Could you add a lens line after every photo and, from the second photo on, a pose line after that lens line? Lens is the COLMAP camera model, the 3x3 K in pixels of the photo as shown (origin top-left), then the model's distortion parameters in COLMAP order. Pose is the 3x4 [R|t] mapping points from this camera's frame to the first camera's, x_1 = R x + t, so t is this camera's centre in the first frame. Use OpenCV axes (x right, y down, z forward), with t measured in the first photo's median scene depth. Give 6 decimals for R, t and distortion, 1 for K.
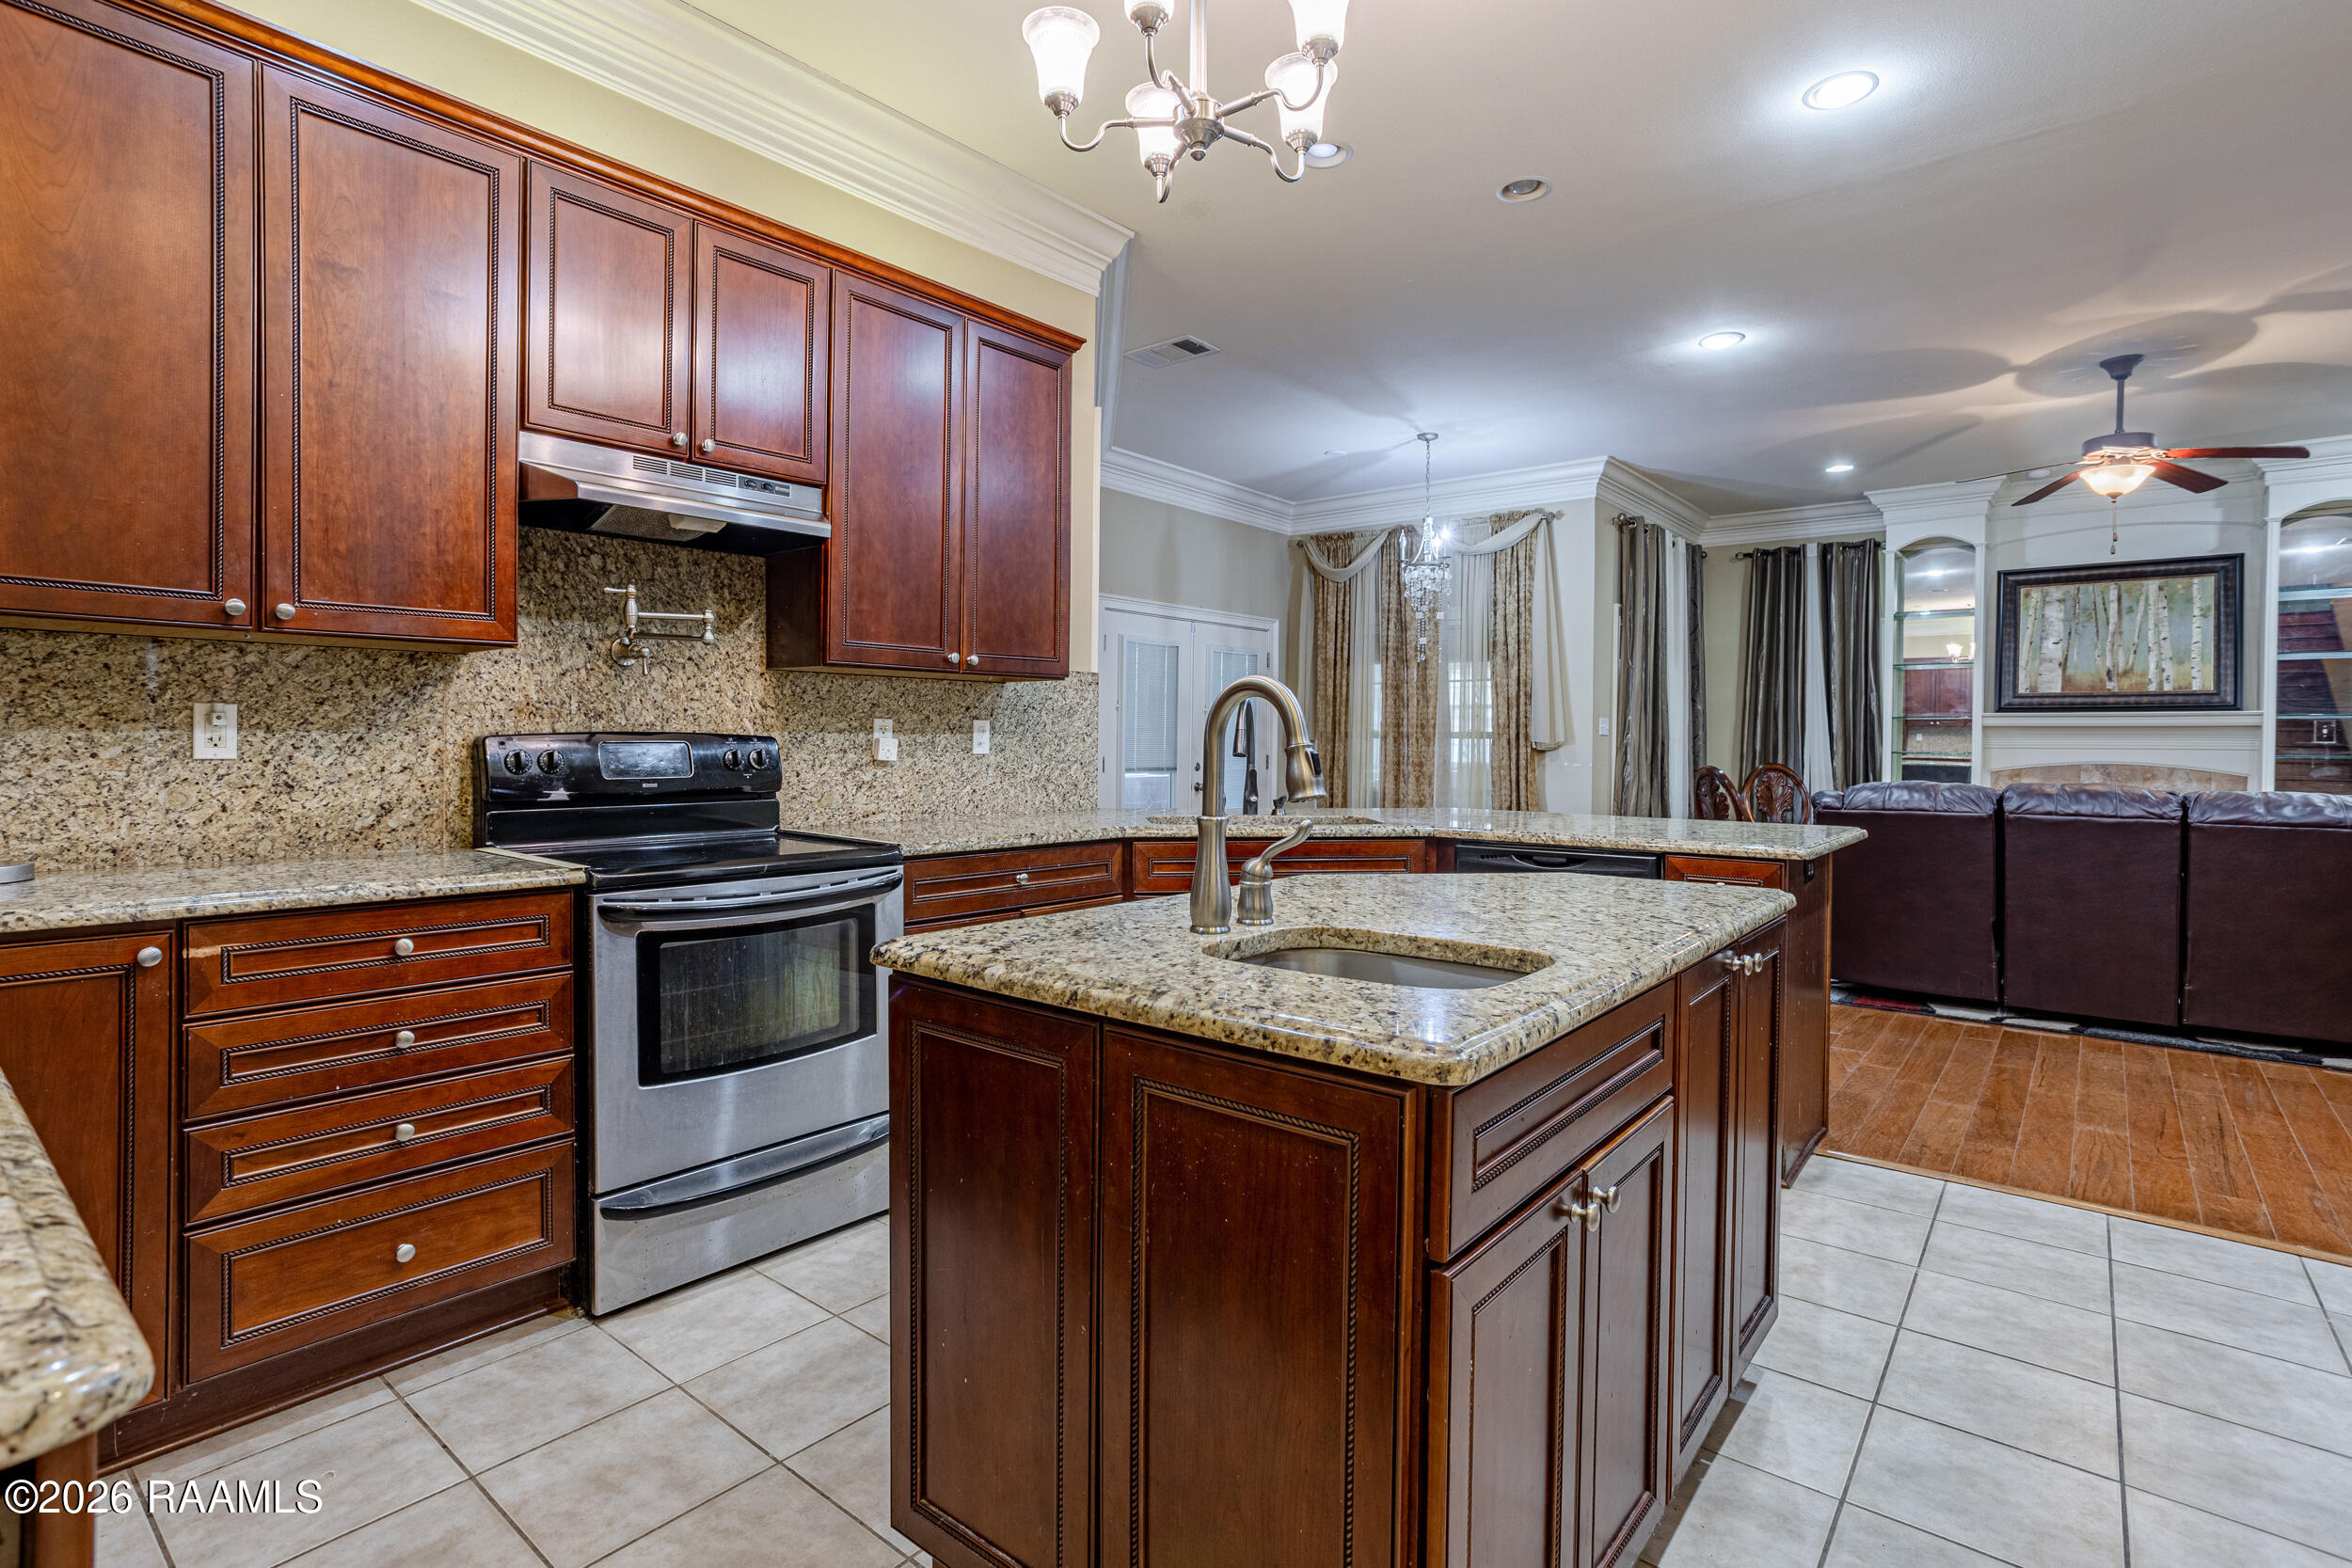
lens RADIAL K [[1152.5, 0, 1169.8], [0, 1152.5, 752.7], [0, 0, 1]] dist [-0.057466, 0.037254]
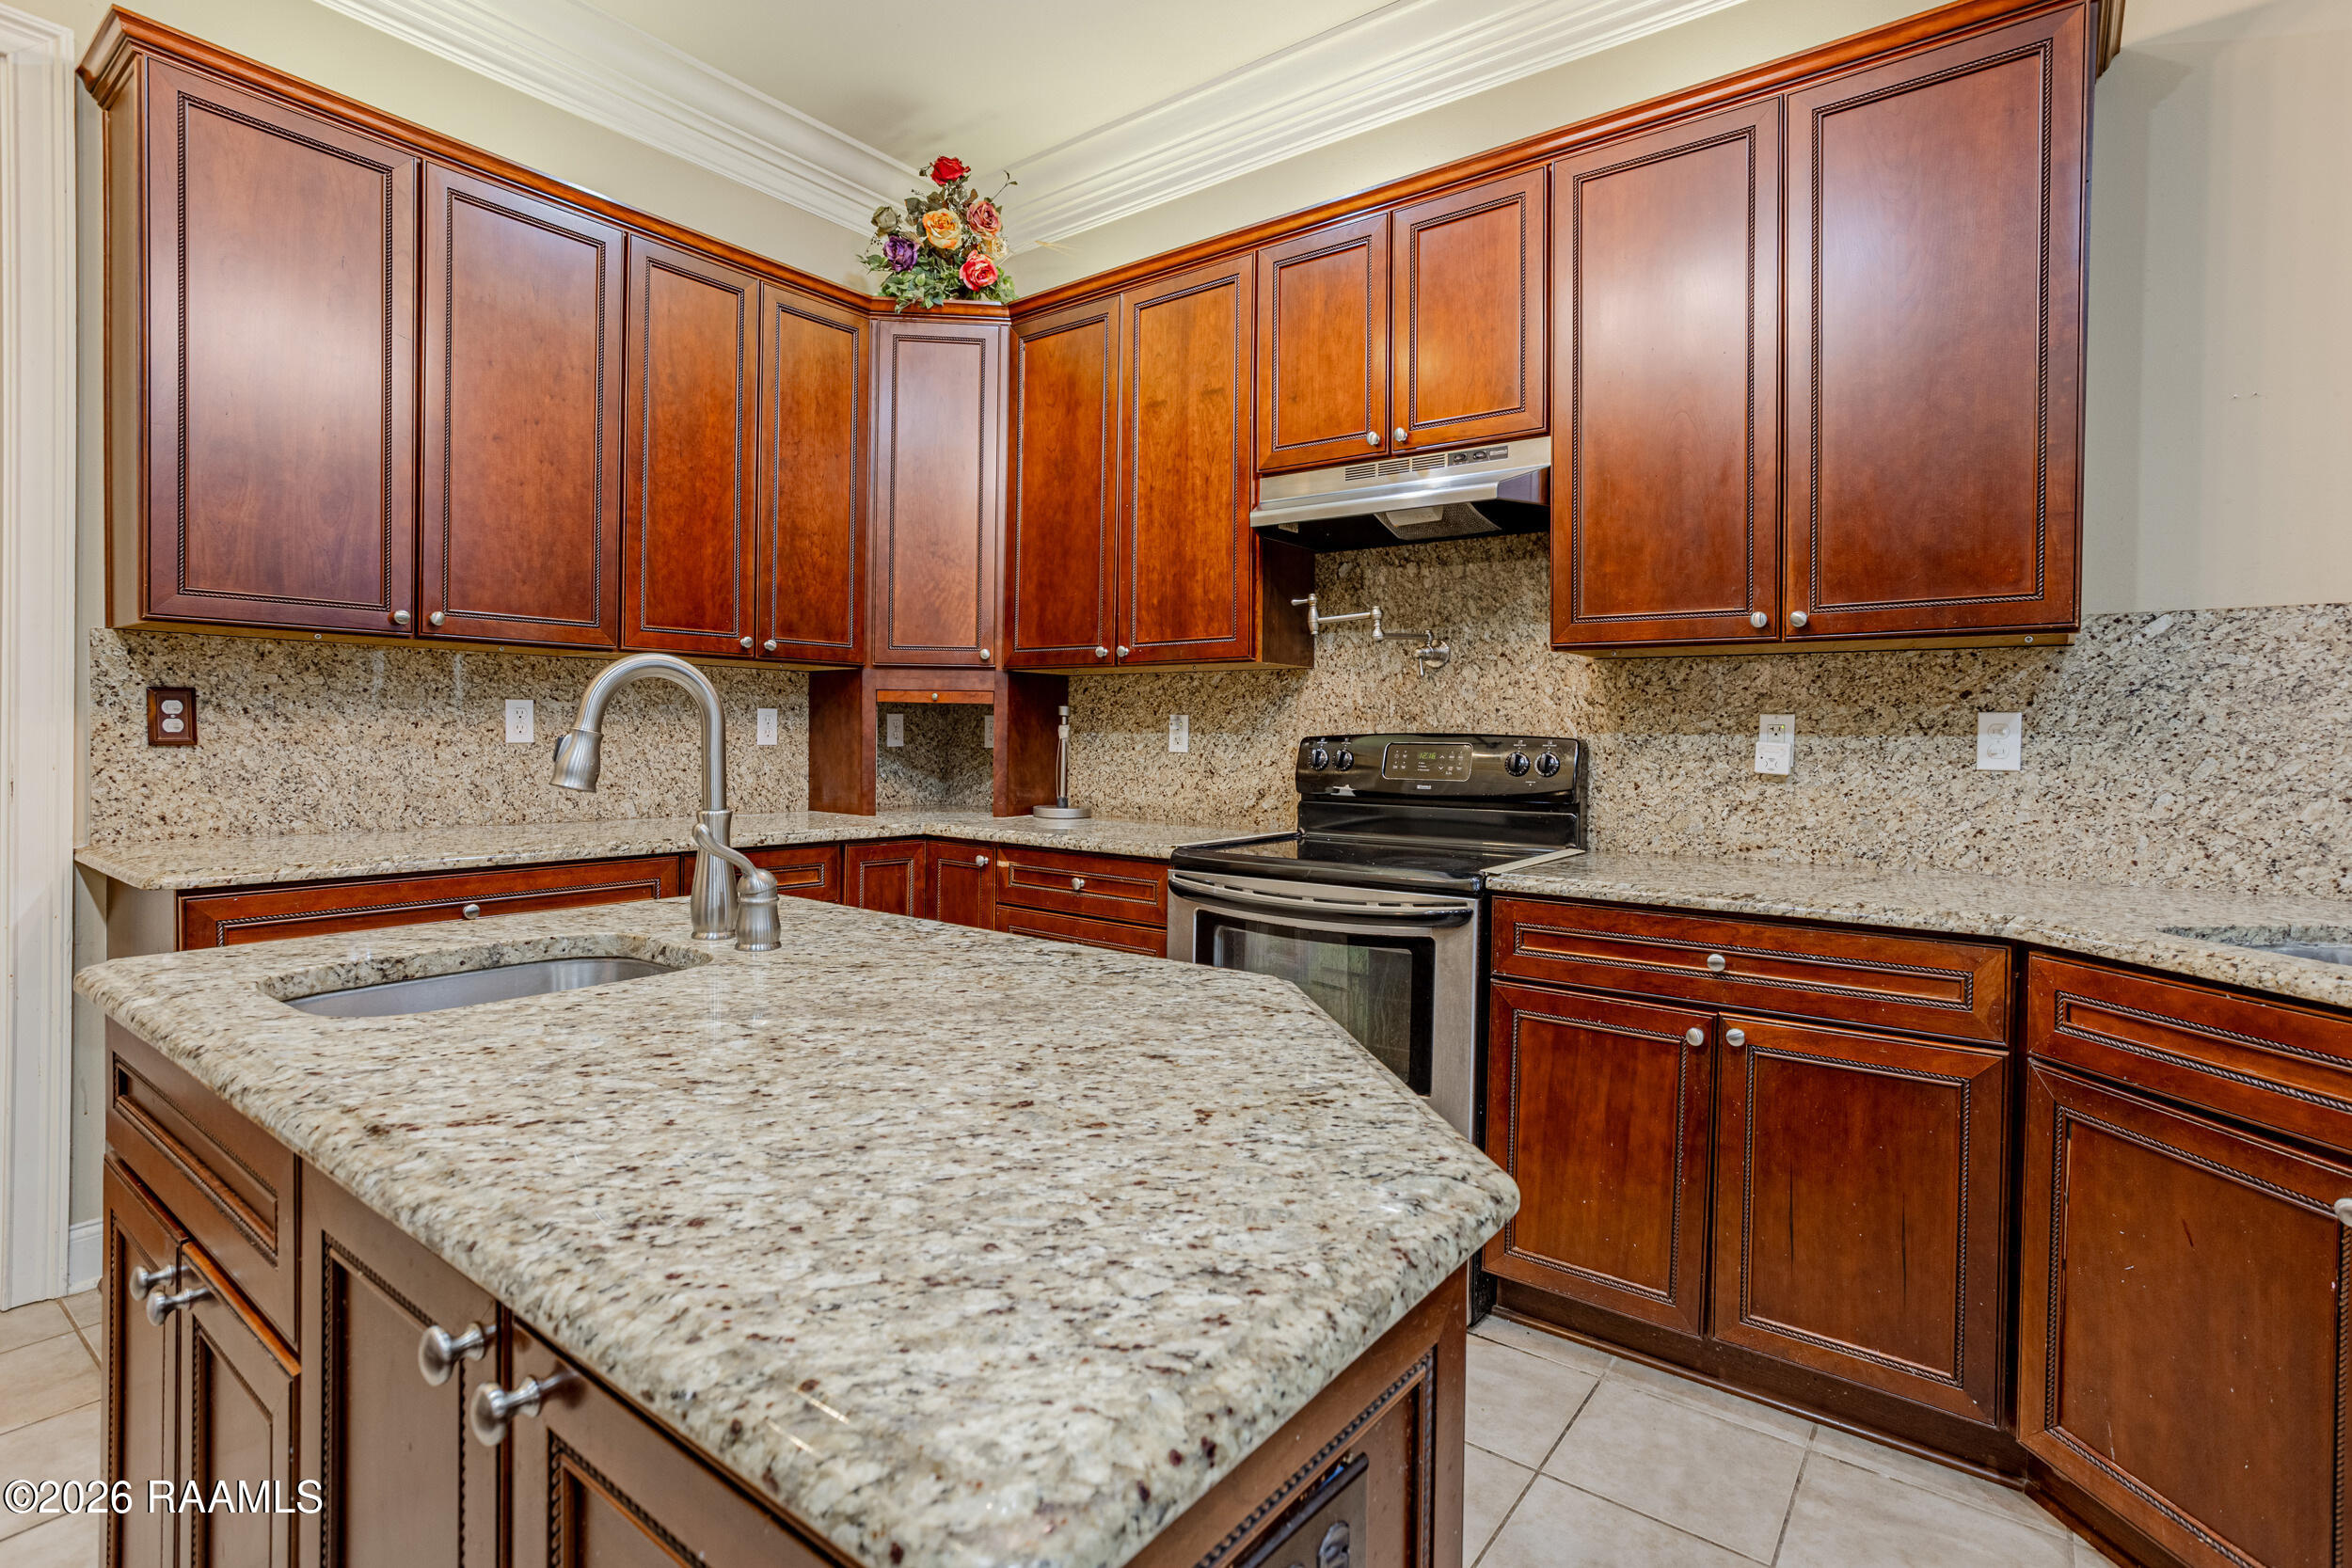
lens RADIAL K [[1152.5, 0, 1169.8], [0, 1152.5, 752.7], [0, 0, 1]] dist [-0.057466, 0.037254]
pose [[0.027820, 0.007451, -0.999585, 0.517031], [-0.022442, 0.999725, 0.006827, -0.003042], [0.999361, 0.022243, 0.027979, 0.725219]]
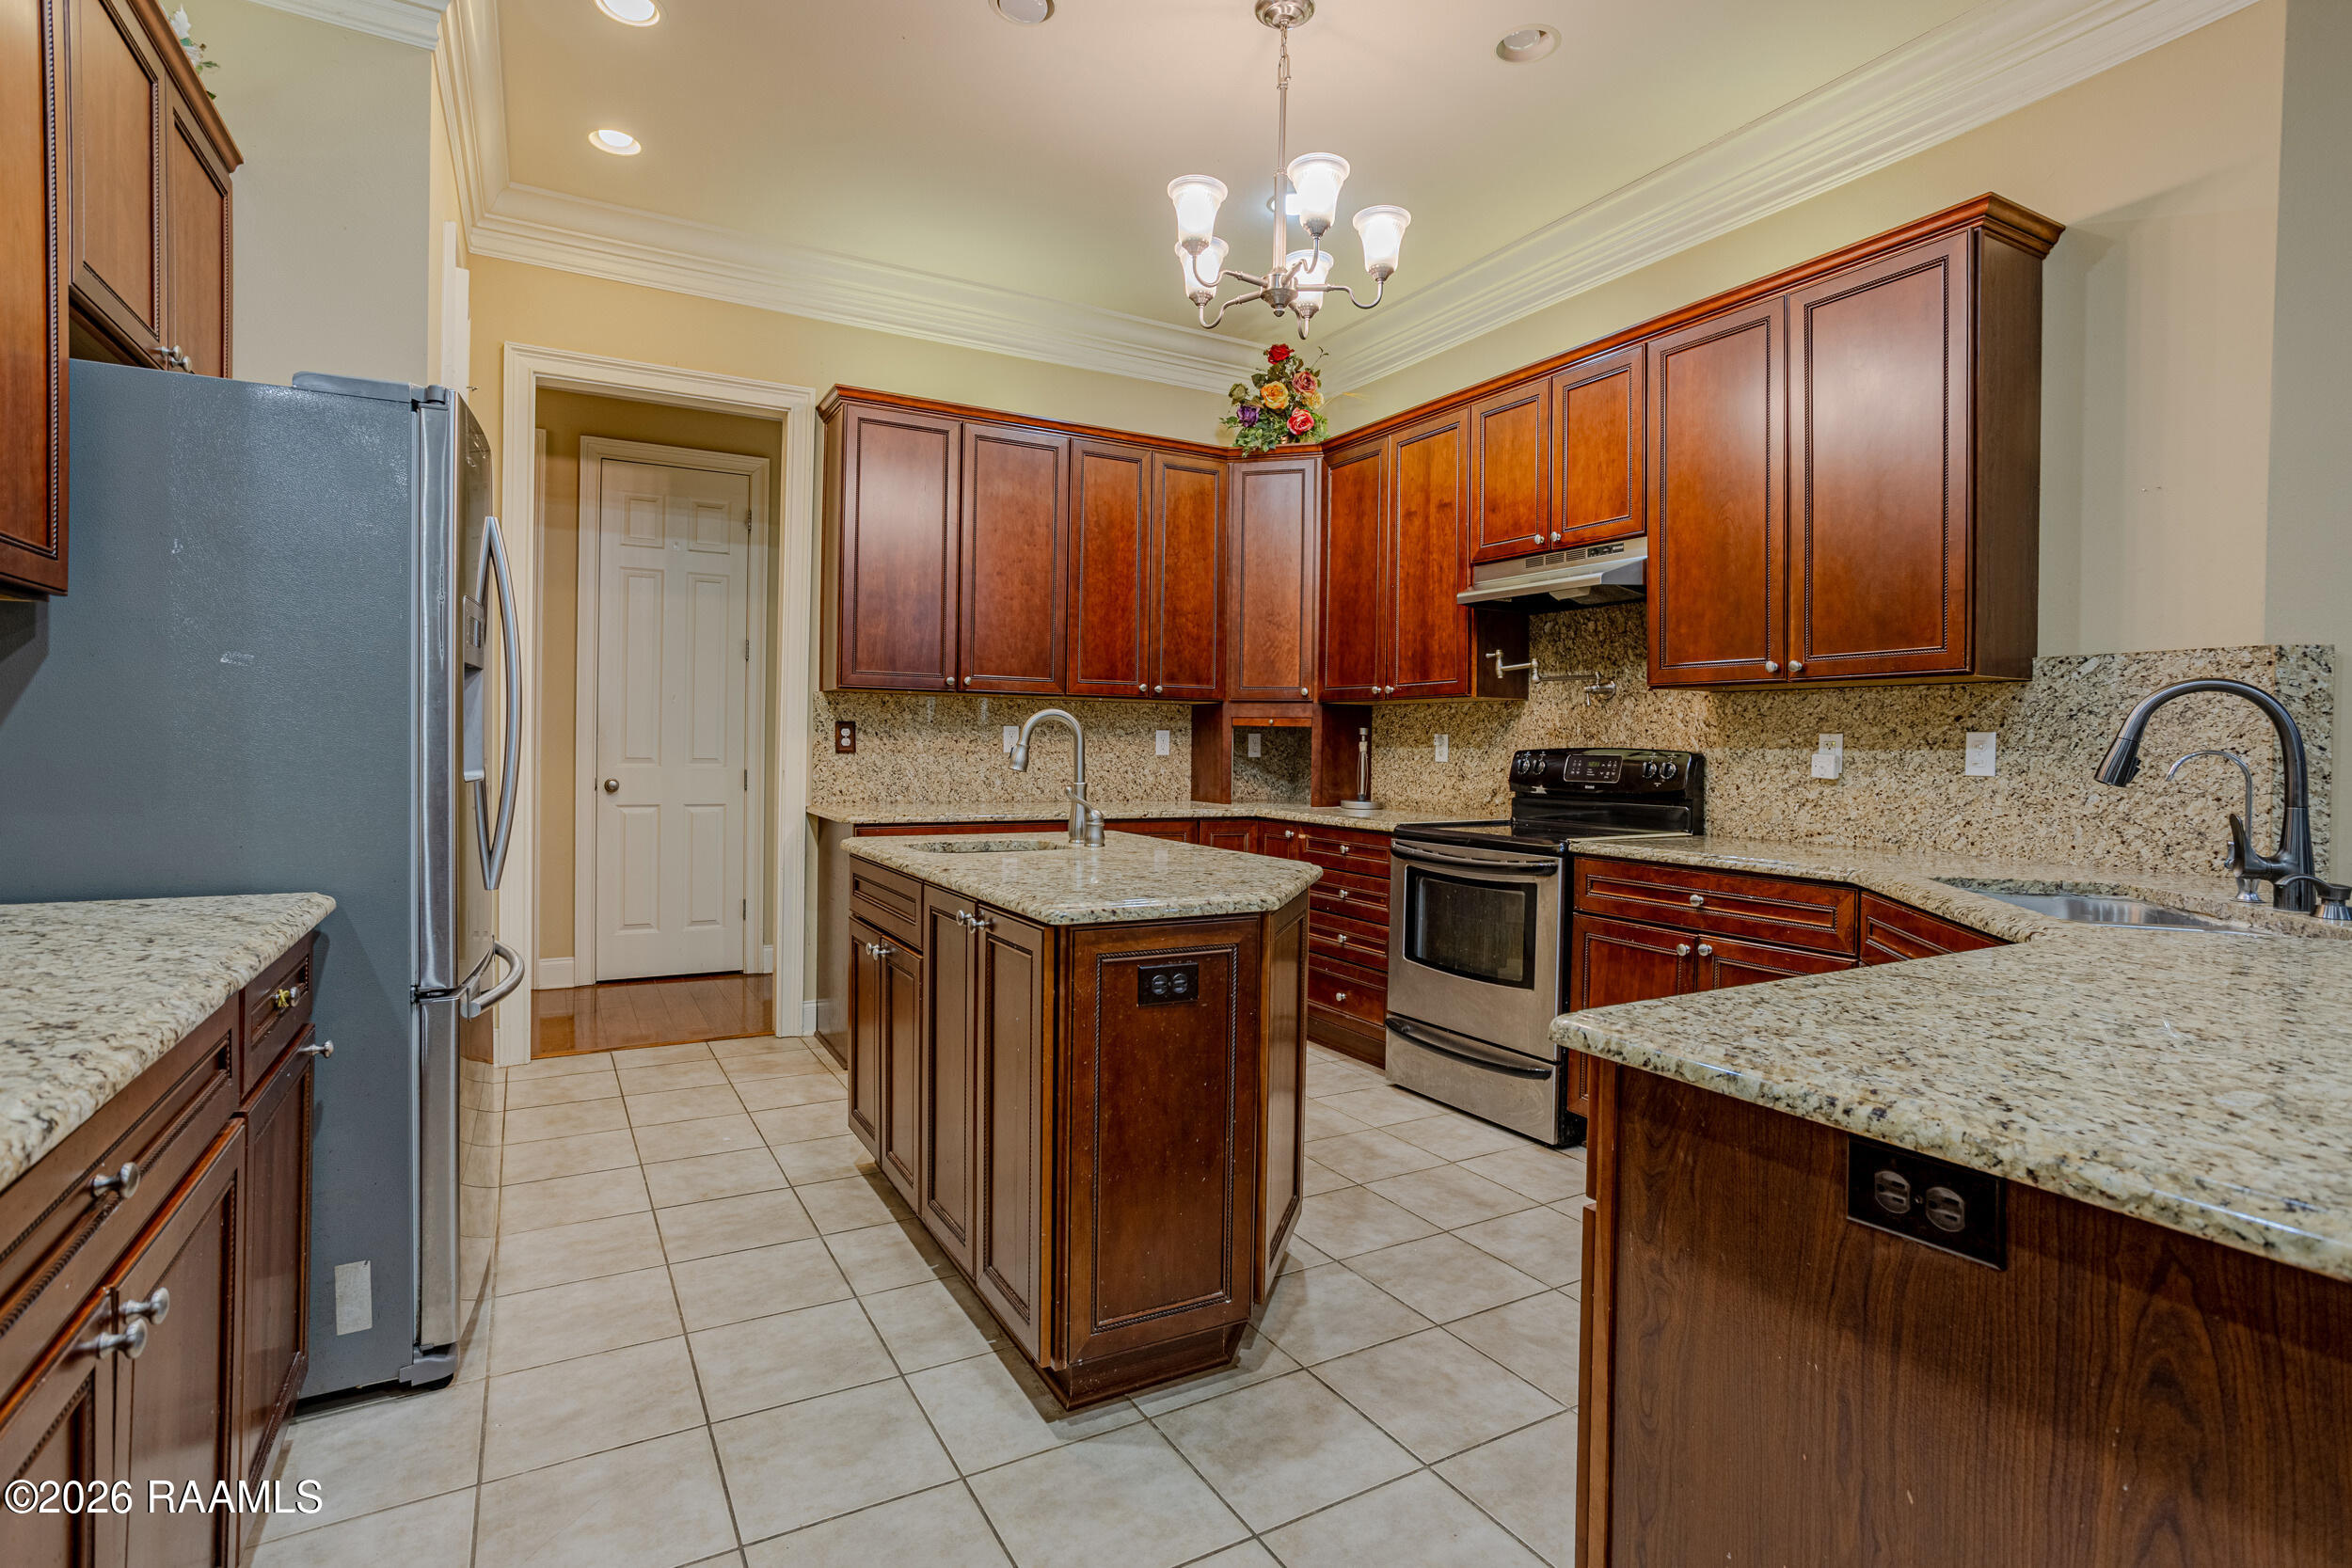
lens RADIAL K [[1152.5, 0, 1169.8], [0, 1152.5, 752.7], [0, 0, 1]] dist [-0.057466, 0.037254]
pose [[-0.366019, -0.006966, -0.930581, 0.955327], [-0.026786, 0.999637, 0.003053, -0.003019], [0.930222, 0.026044, -0.366072, 0.997070]]
